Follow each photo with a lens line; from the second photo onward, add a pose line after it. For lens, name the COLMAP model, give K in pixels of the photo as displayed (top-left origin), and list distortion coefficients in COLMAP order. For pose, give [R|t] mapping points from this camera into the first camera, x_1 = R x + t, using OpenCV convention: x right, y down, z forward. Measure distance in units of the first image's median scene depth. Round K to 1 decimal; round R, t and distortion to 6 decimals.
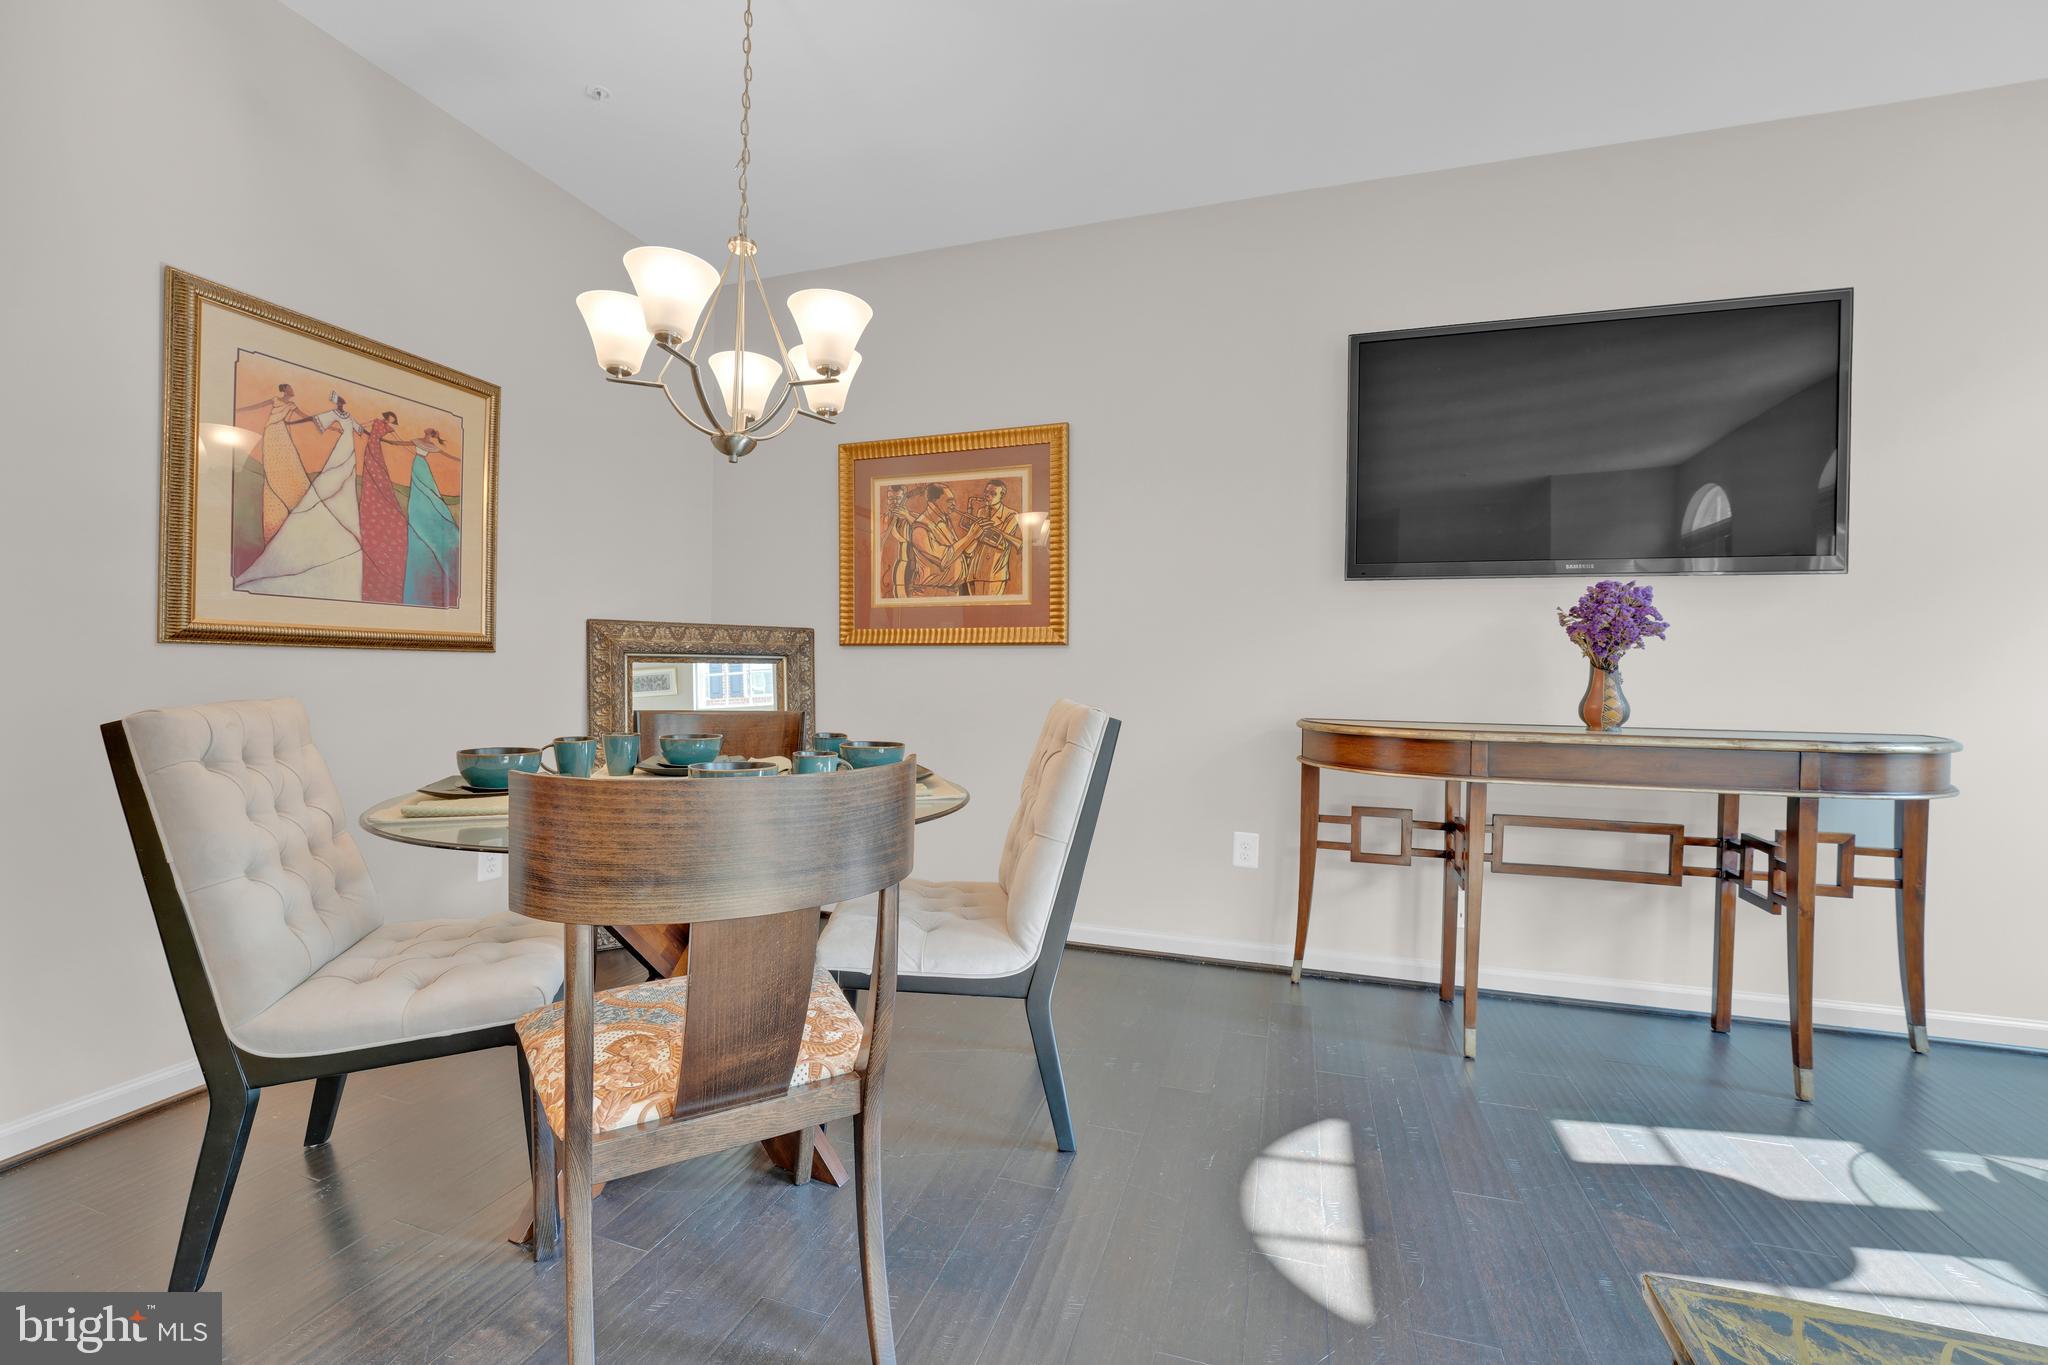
lens RADIAL K [[828.8, 0, 1022.3], [0, 828.8, 681.2], [0, 0, 1]] dist [-0.026392, 0.001100]
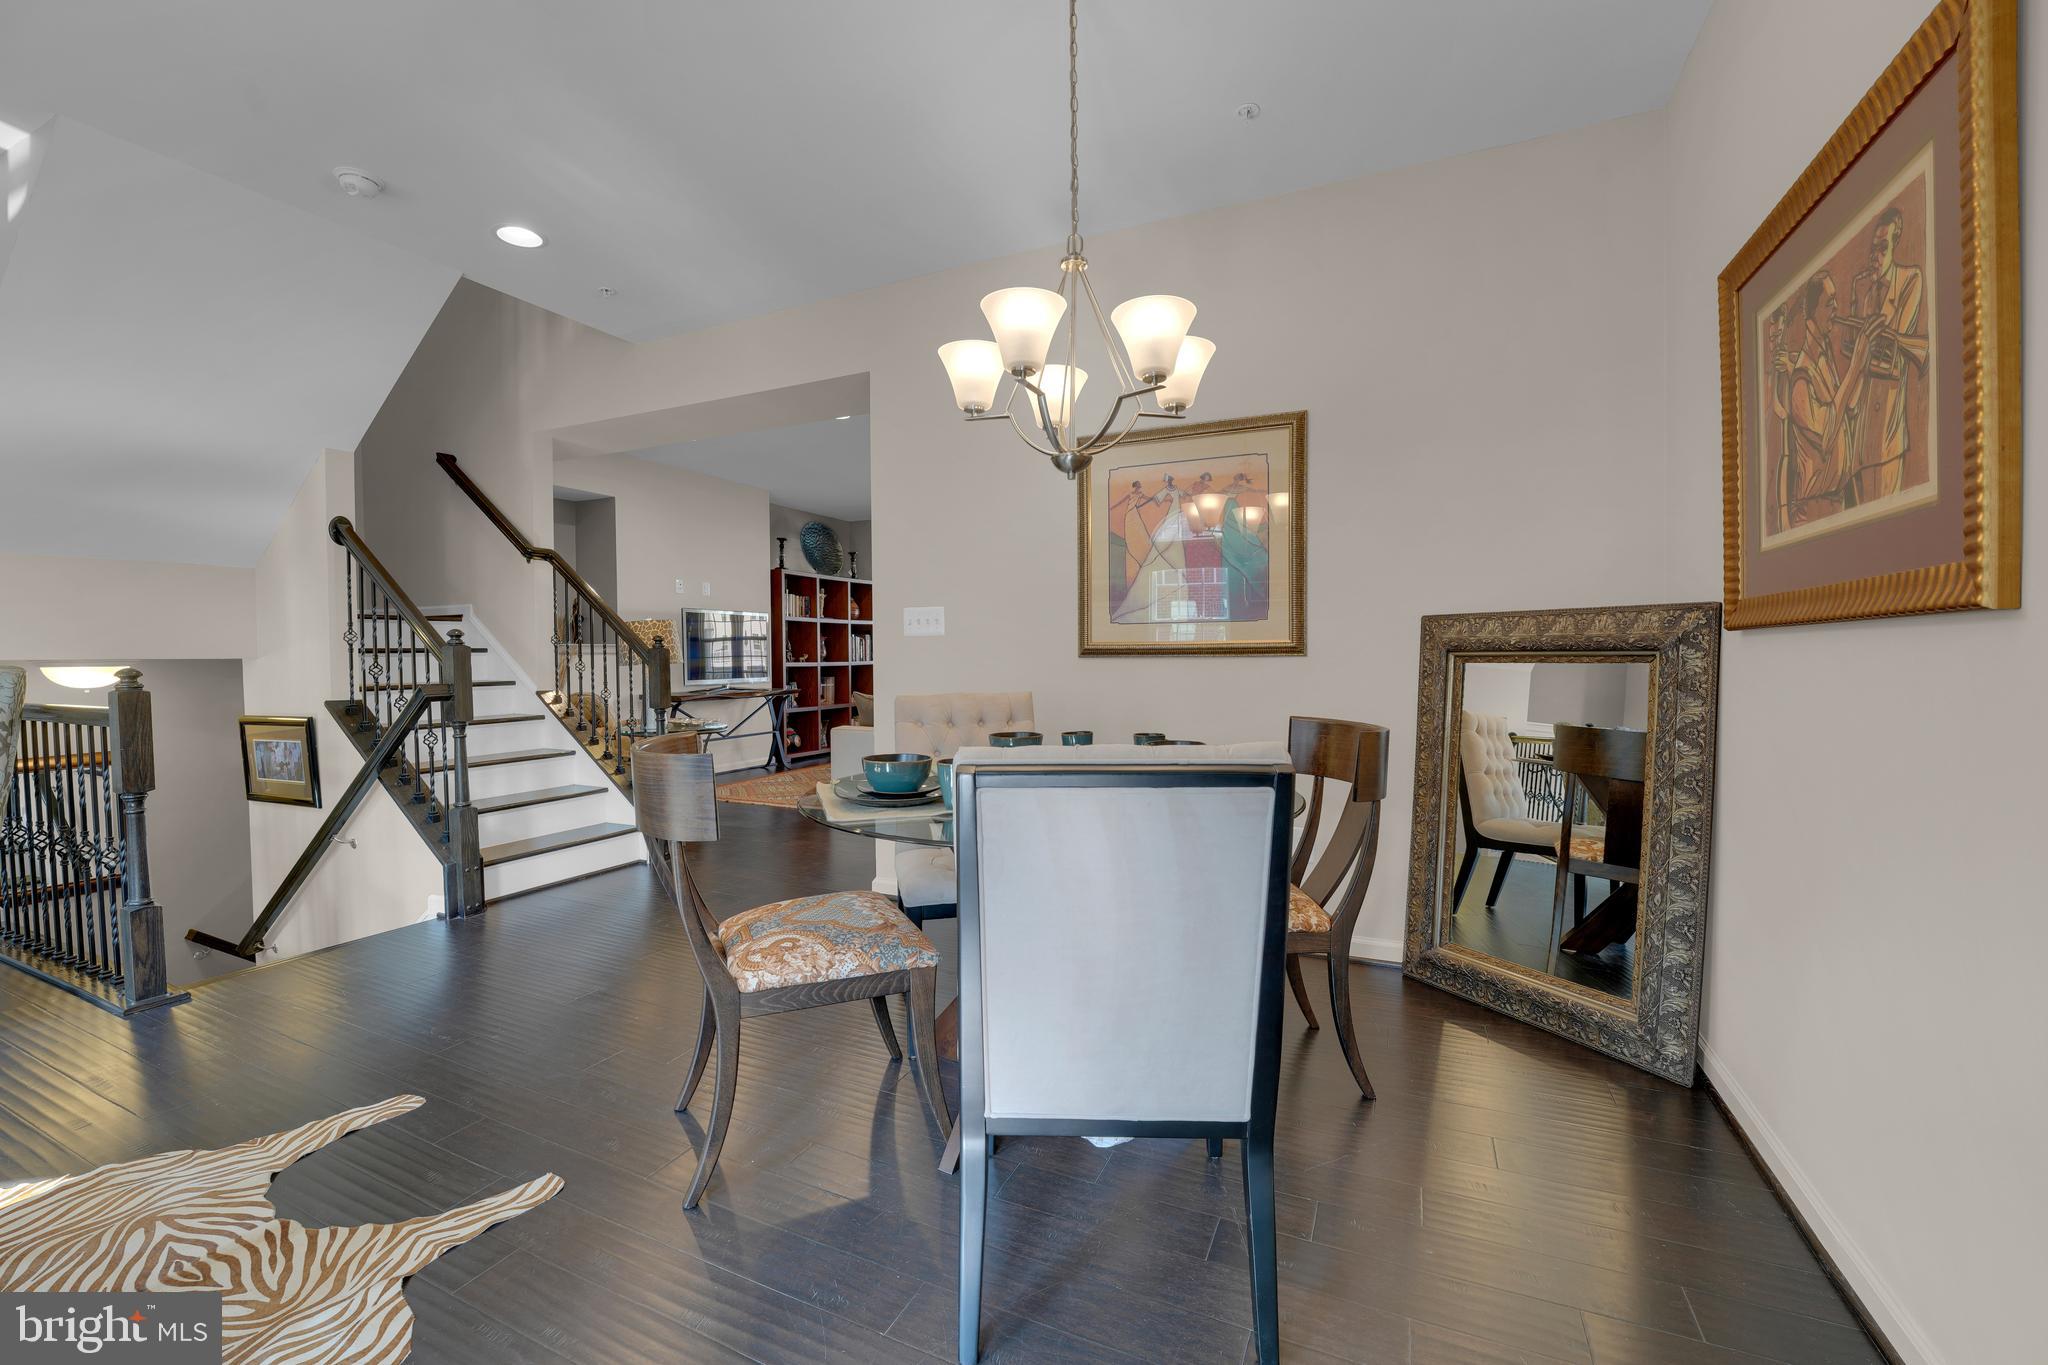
lens RADIAL K [[828.8, 0, 1022.3], [0, 828.8, 681.2], [0, 0, 1]] dist [-0.026392, 0.001100]
pose [[-0.118320, 0.021054, -0.992752, 0.547109], [-0.004663, 0.999752, 0.021758, -0.025868], [0.992965, 0.007203, -0.118192, 0.832812]]
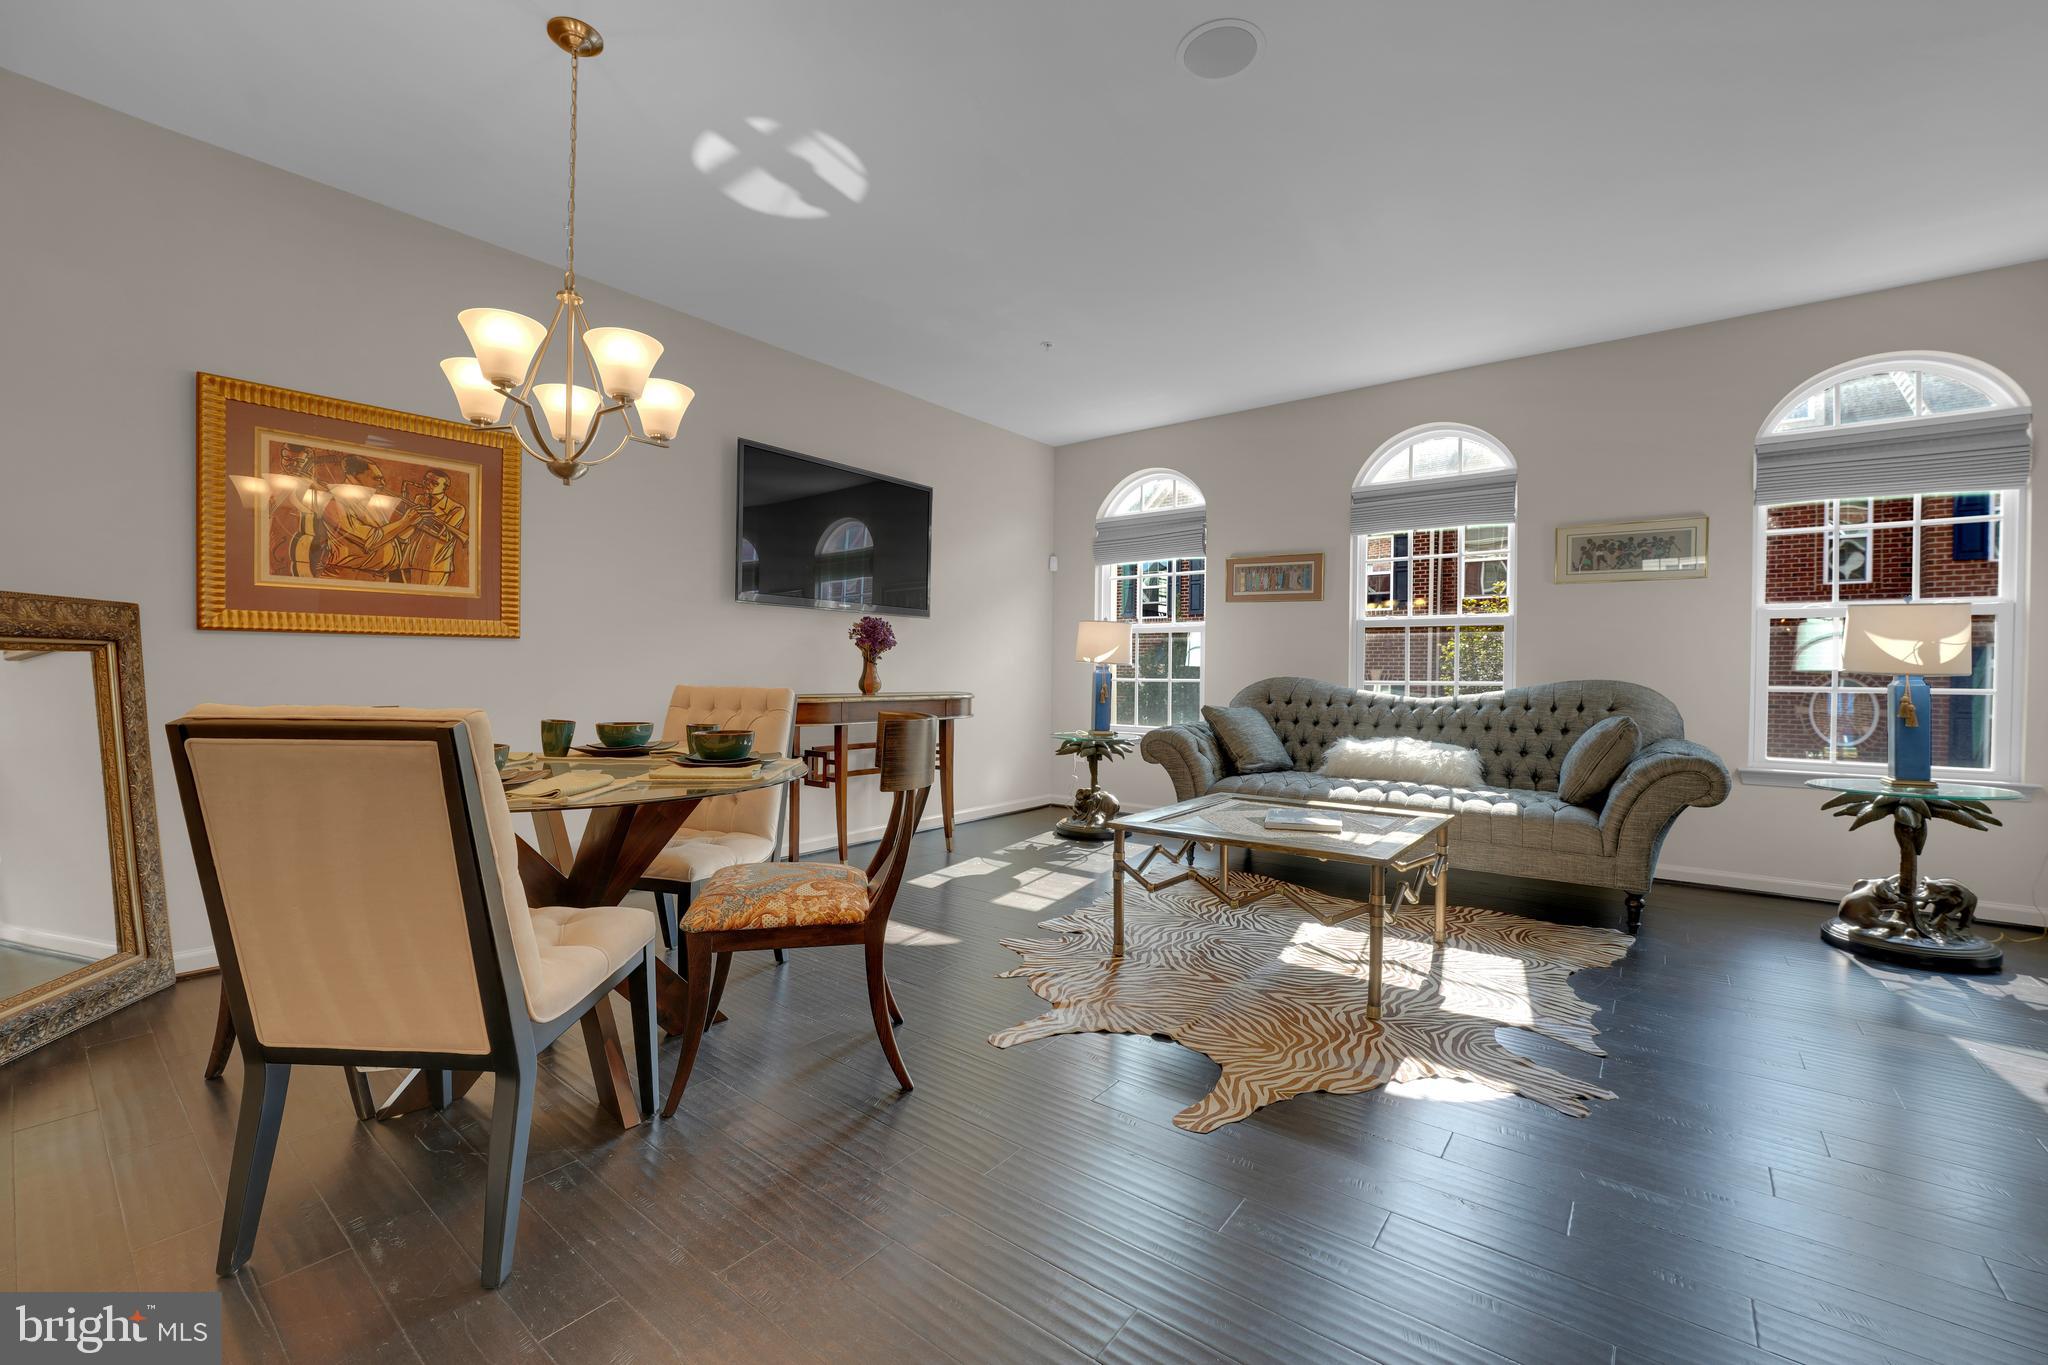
lens RADIAL K [[828.8, 0, 1022.3], [0, 828.8, 681.2], [0, 0, 1]] dist [-0.026392, 0.001100]
pose [[0.340555, -0.021099, 0.939988, -0.956886], [0.002058, 0.999763, 0.021695, -0.011875], [-0.940222, -0.005454, 0.340517, 0.005424]]
